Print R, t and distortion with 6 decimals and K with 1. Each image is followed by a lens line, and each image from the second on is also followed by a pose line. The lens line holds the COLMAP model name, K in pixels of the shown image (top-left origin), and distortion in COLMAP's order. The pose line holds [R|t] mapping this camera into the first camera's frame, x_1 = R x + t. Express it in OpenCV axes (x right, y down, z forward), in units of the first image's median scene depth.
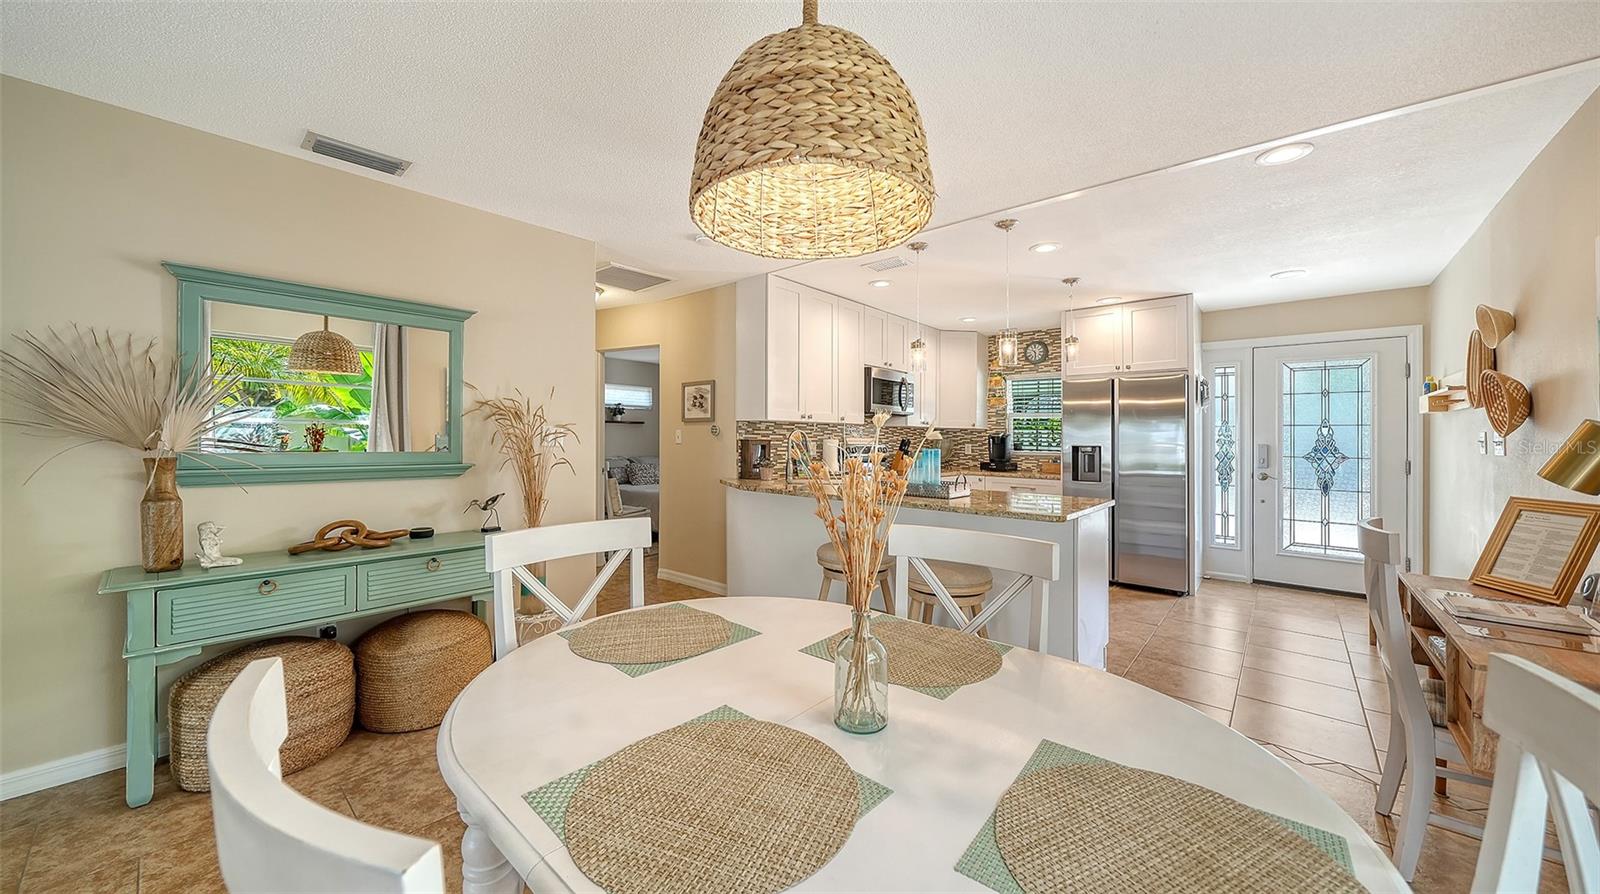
lens RADIAL K [[561.4, 0, 796.0], [0, 561.4, 438.9], [0, 0, 1]] dist [0.016317, -0.000017]
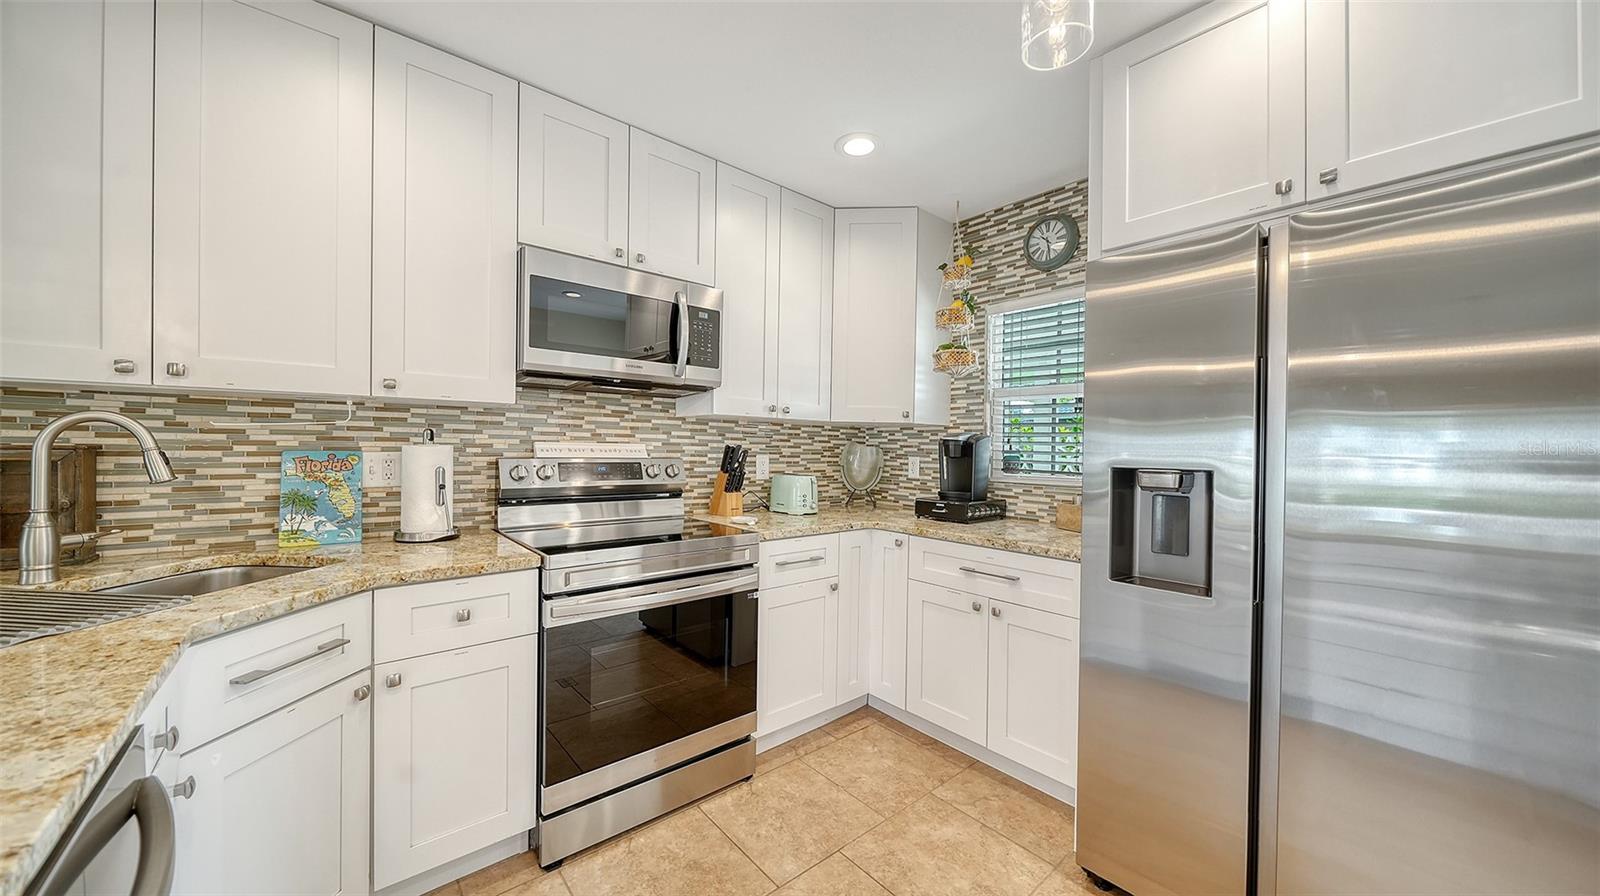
lens RADIAL K [[564.9, 0, 790.4], [0, 564.9, 458.8], [0, 0, 1]] dist [-0.000734, -0.000137]
pose [[0.988729, 0.005343, -0.149622, 0.364618], [-0.002403, 0.999801, 0.019826, 0.001861], [0.149698, -0.019243, 0.988545, 0.672394]]
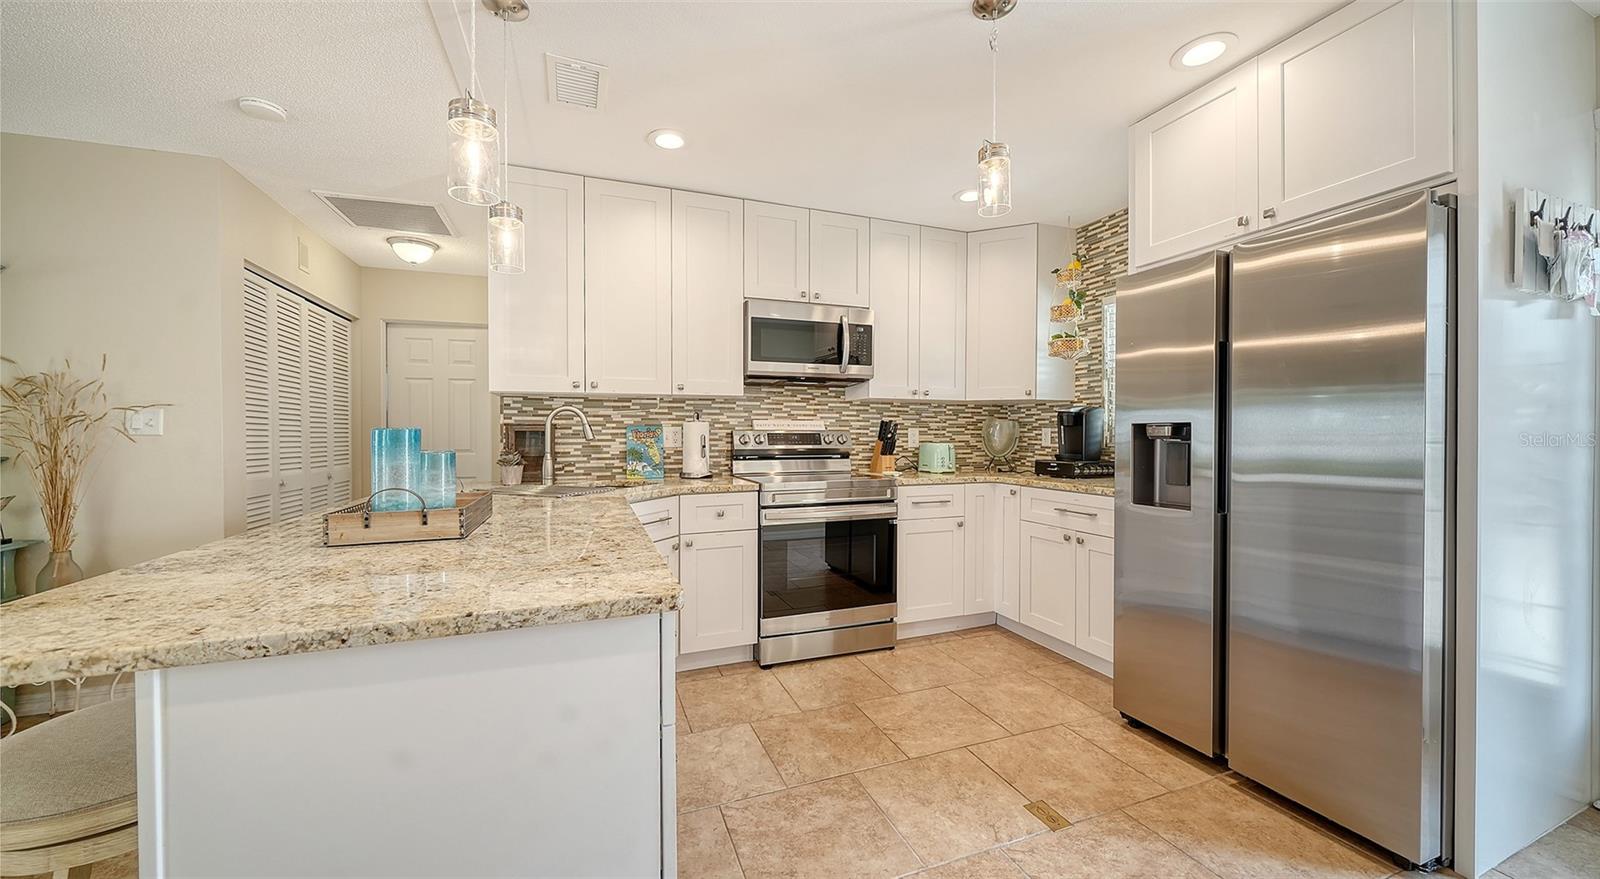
lens RADIAL K [[573.3, 0, 792.7], [0, 573.3, 444.0], [0, 0, 1]] dist [0.005833, -0.000042]
pose [[0.881874, -0.005190, -0.471457, 0.471493], [0.013165, 0.999821, 0.013621, 0.018378], [0.471301, -0.018219, 0.881784, 0.486526]]
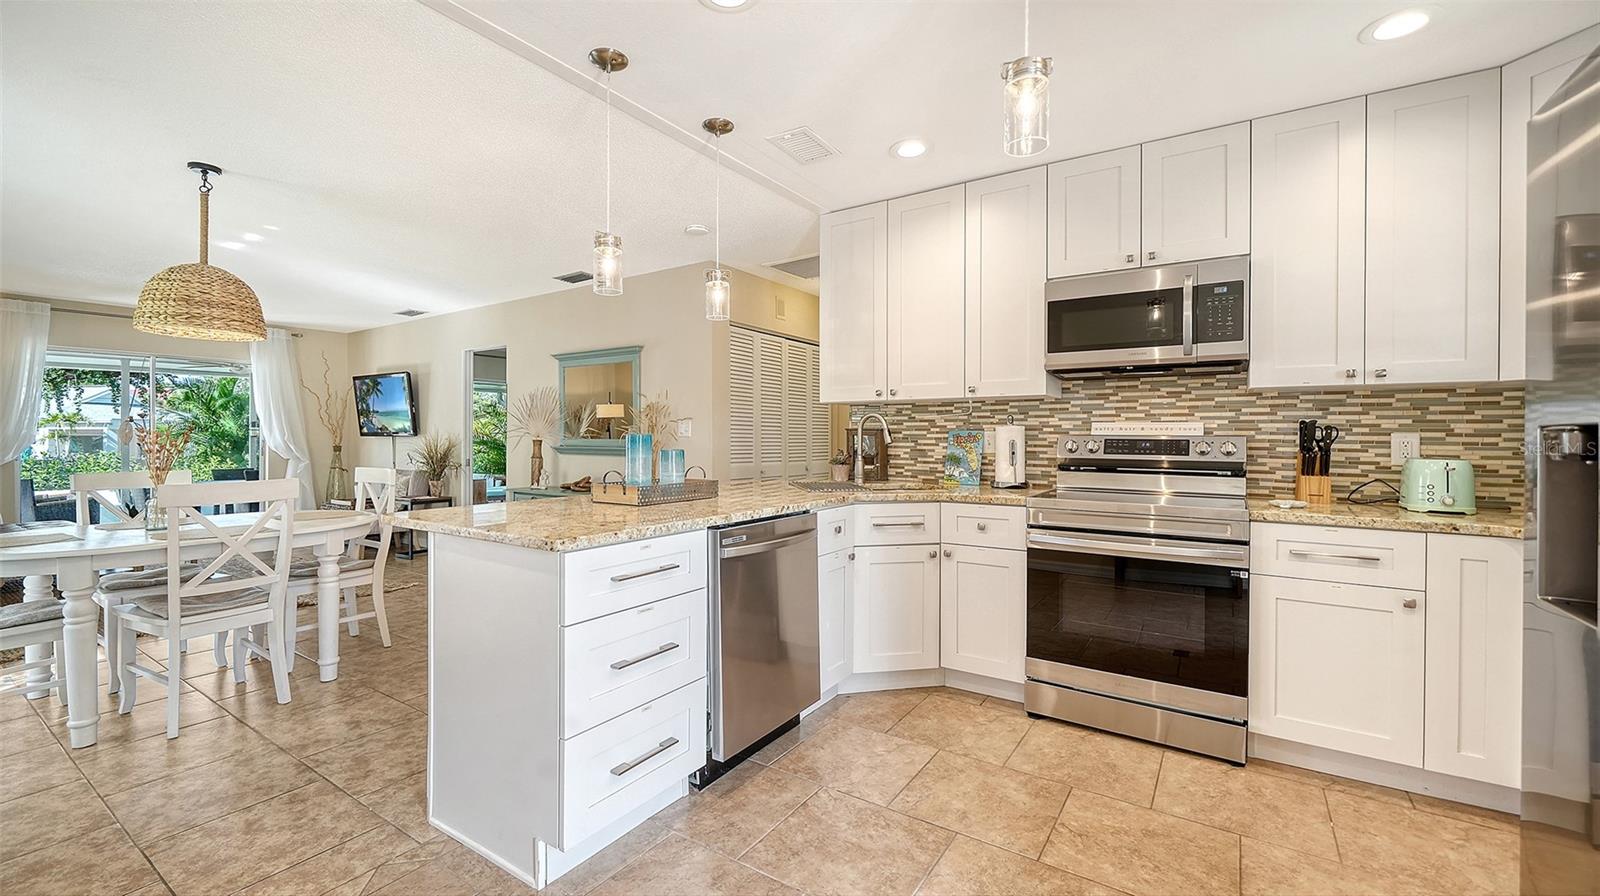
lens RADIAL K [[643.8, 0, 803.5], [0, 643.8, 440.8], [0, 0, 1]] dist [0.009746, 0.000039]
pose [[0.140706, -0.002526, -0.990048, 0.694734], [-0.001434, 0.999995, -0.002755, 0.018281], [0.990050, 0.001808, 0.140702, 0.710419]]
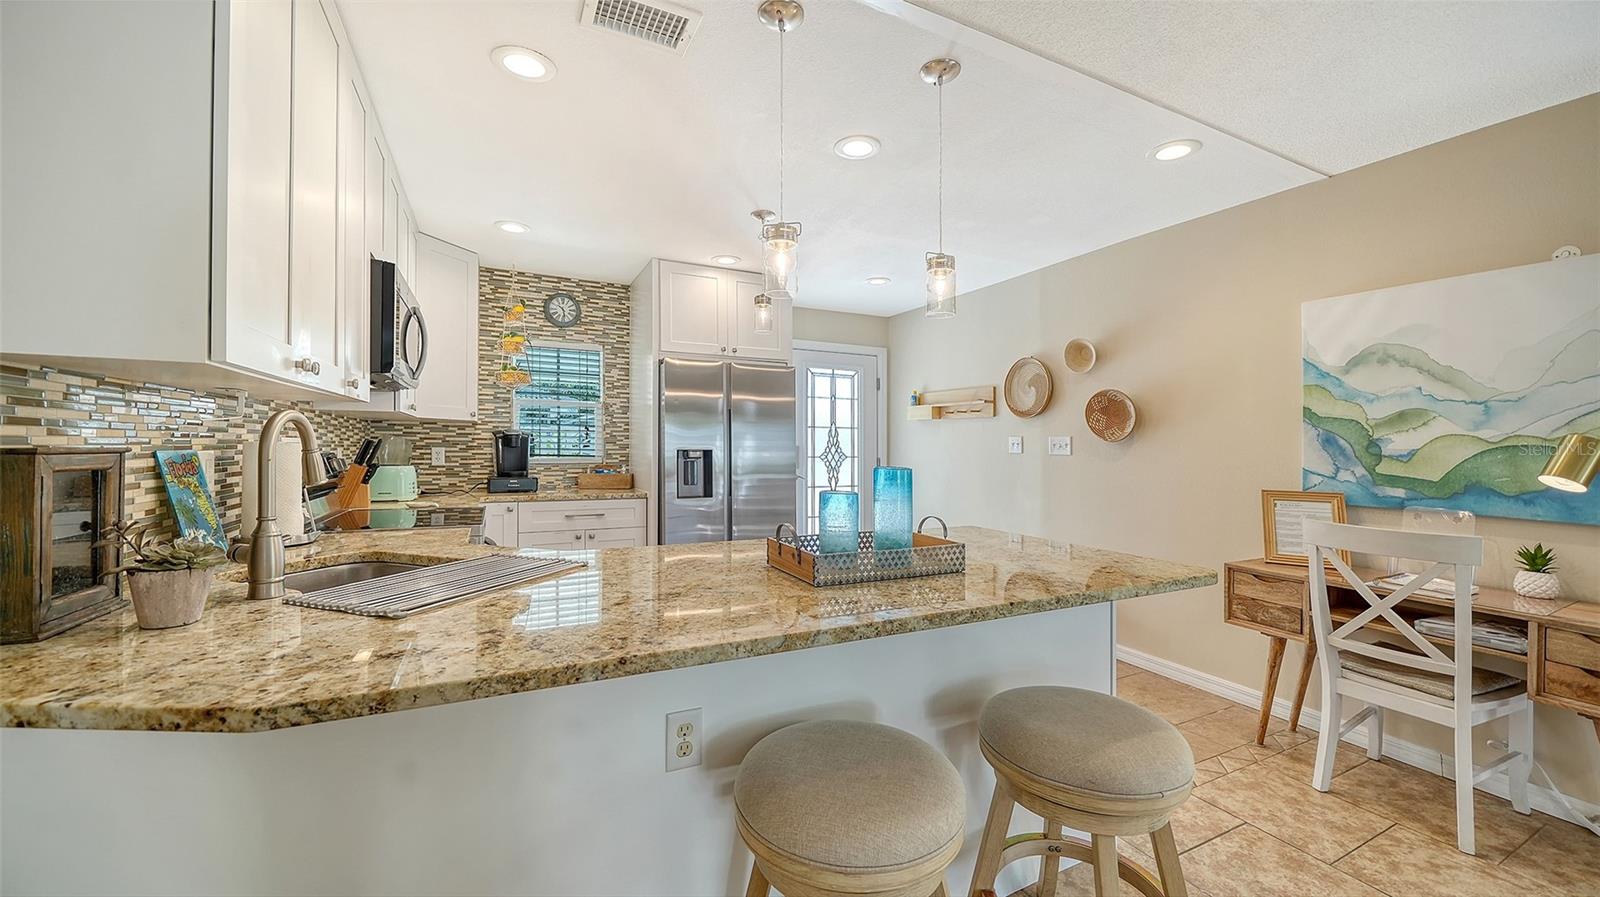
lens RADIAL K [[603.3, 0, 806.3], [0, 603.3, 440.0], [0, 0, 1]] dist [-0.017001, 0.000003]
pose [[0.378375, -0.000962, 0.925652, -0.155938], [-0.005159, 0.999982, 0.003148, -0.003181], [-0.925638, -0.005967, 0.378363, 0.564887]]
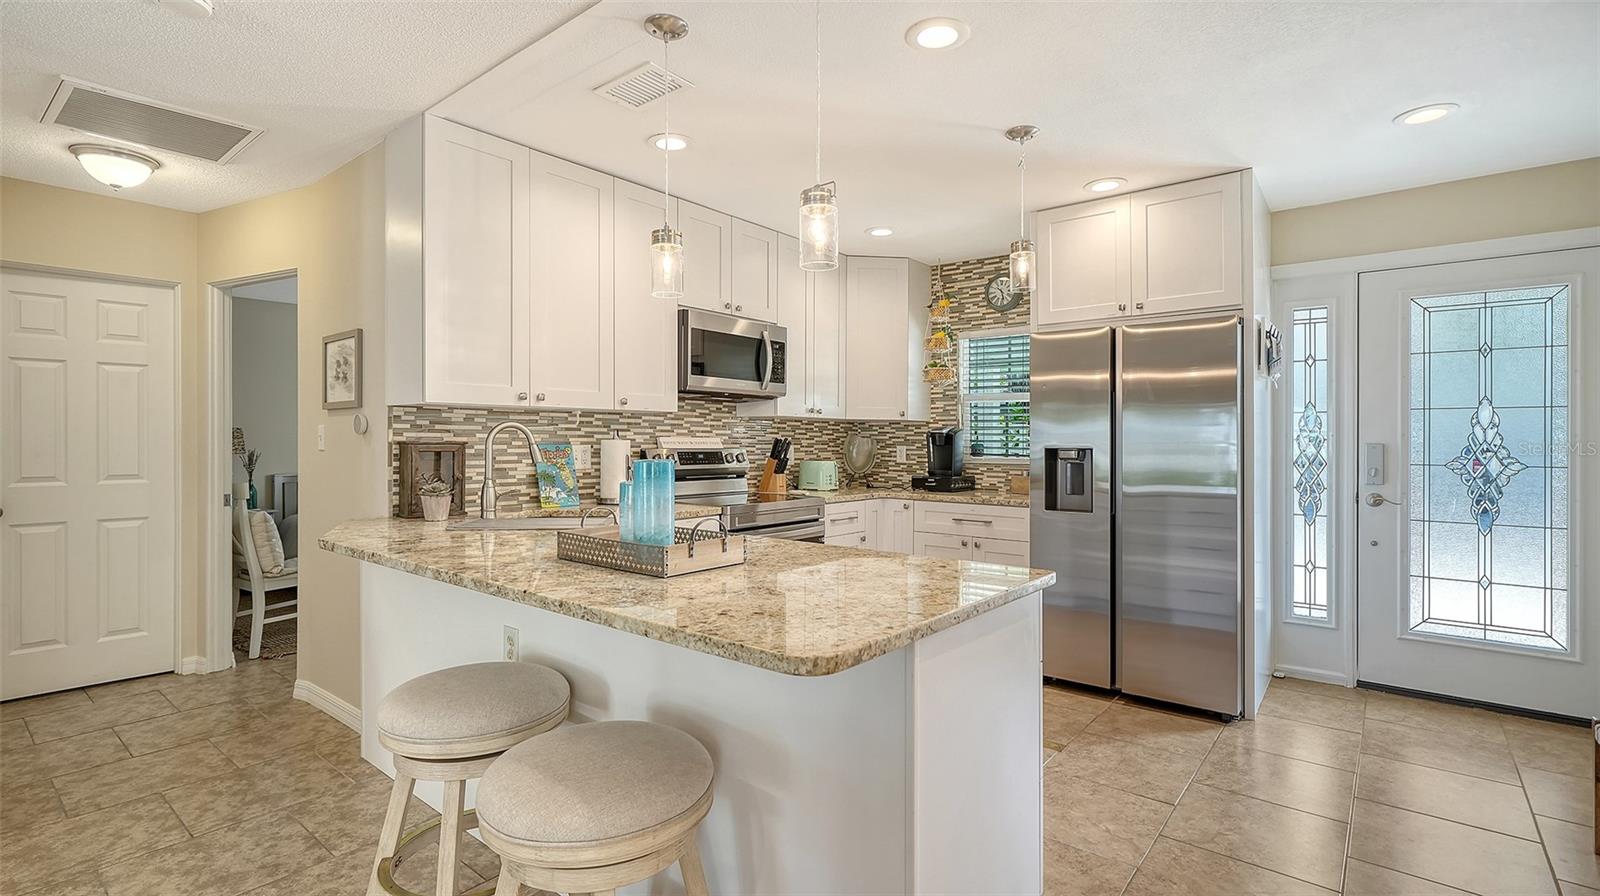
lens RADIAL K [[735.9, 0, 787.4], [0, 735.9, 449.0], [0, 0, 1]] dist [0.014145, -0.000085]
pose [[0.999614, -0.007807, 0.026672, 0.214414], [0.007463, 0.999888, 0.012963, 0.001576], [-0.026770, -0.012759, 0.999560, 0.272387]]
